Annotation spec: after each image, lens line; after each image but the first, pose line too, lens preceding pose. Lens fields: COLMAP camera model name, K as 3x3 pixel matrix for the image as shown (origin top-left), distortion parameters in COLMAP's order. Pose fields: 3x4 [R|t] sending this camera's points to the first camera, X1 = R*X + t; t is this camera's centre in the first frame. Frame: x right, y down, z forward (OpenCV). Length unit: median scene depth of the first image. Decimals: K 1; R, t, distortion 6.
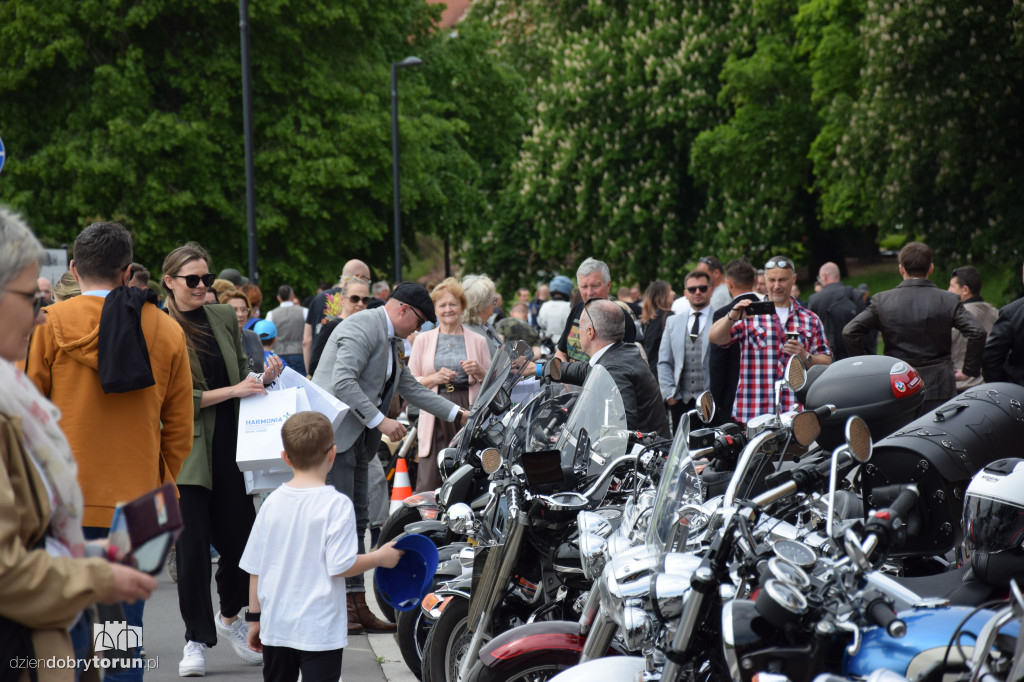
lens RADIAL K [[4386.7, 0, 495.1], [0, 4386.7, 357.1], [0, 0, 1]] dist [1.635509, 1.385102]
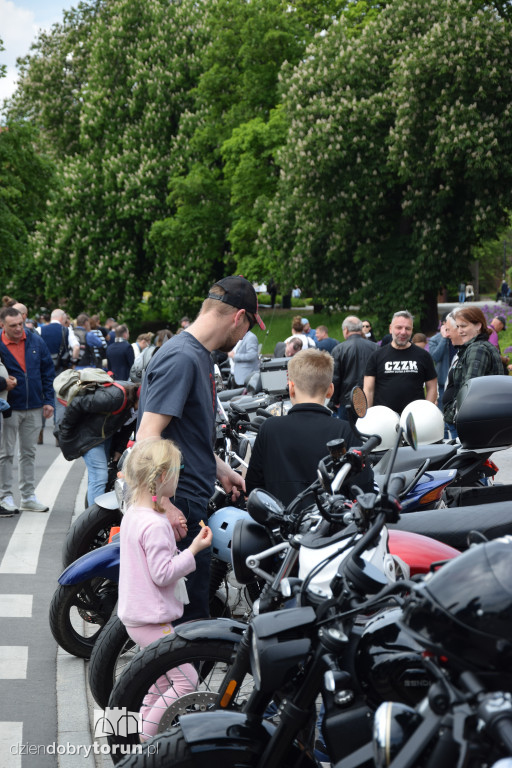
lens RADIAL K [[2260.0, 0, 253.3], [0, 2260.0, 399.0], [0, 0, 1]] dist [0.812395, 2.128633]
pose [[0.993216, 0.025293, 0.113498, -0.010461], [-0.027354, 0.999487, 0.016639, -0.003376], [-0.113019, -0.019631, 0.993399, 0.247731]]
